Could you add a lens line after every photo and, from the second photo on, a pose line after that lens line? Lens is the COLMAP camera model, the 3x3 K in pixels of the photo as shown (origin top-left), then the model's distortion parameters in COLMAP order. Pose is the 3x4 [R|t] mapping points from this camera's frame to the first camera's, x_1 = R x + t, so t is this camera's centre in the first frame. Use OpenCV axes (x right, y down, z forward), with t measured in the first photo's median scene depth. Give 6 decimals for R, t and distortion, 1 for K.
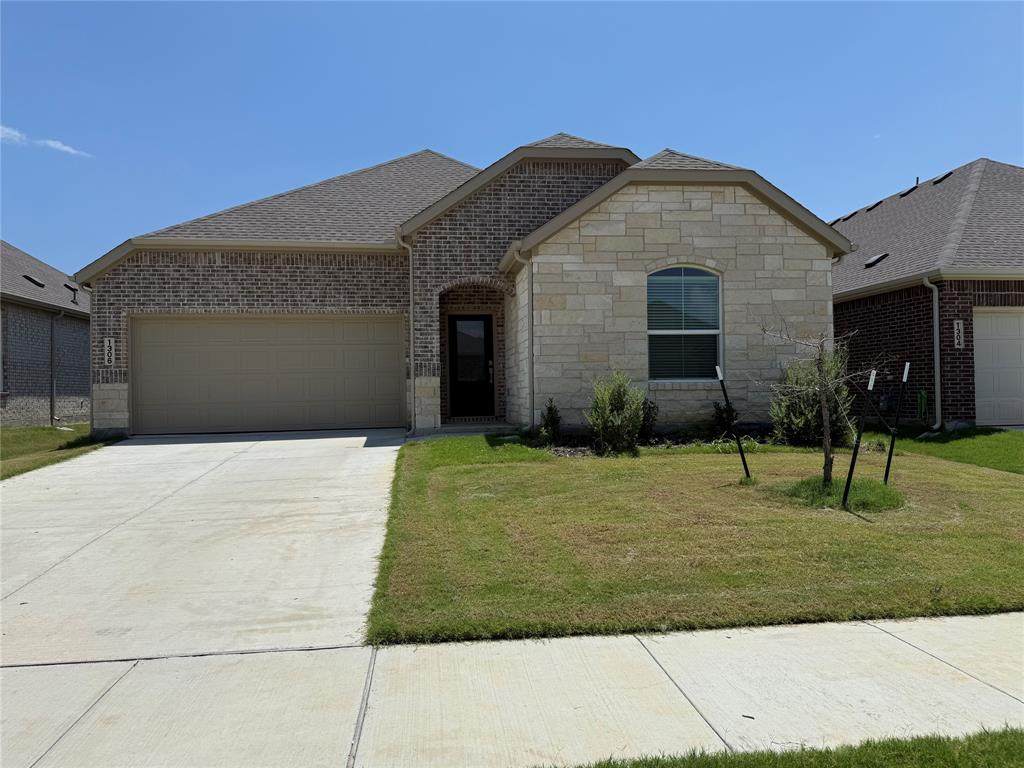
lens RADIAL K [[718.4, 0, 512.0], [0, 718.4, 384.0], [0, 0, 1]] dist [0.002452, 0.000370]
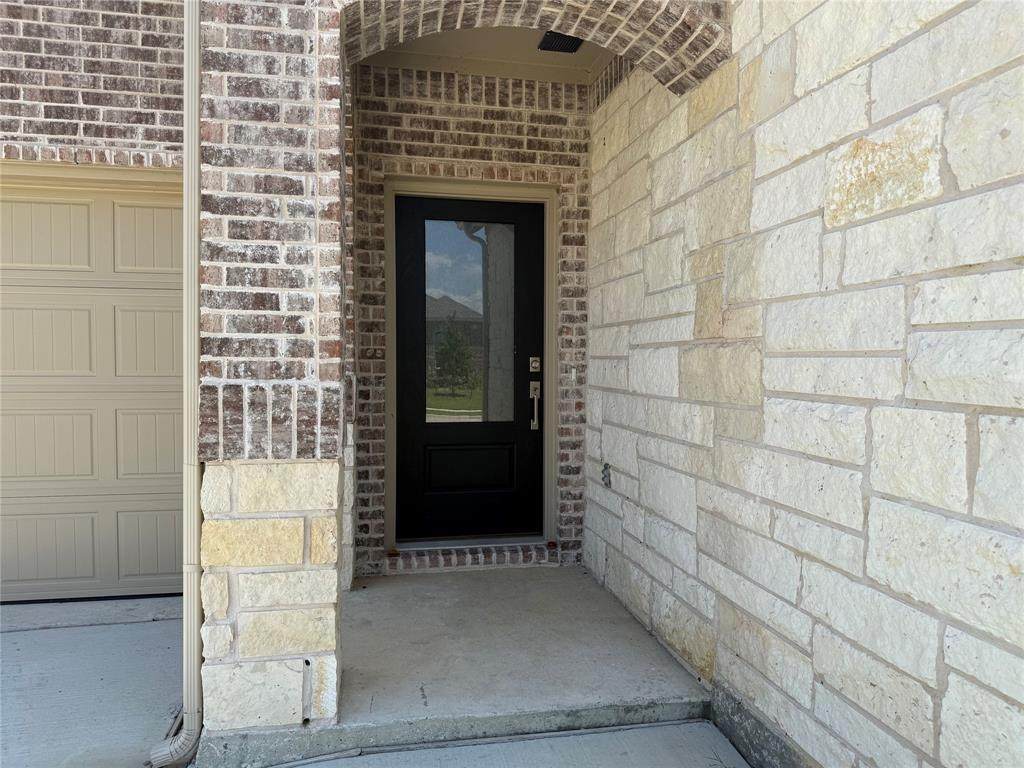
lens RADIAL K [[718.4, 0, 512.0], [0, 718.4, 384.0], [0, 0, 1]] dist [0.002452, 0.000370]
pose [[0.997941, 0.025351, 0.058921, -0.065551], [-0.028086, 0.998544, 0.046058, -0.040181], [-0.057667, -0.047618, 0.997200, 0.802903]]
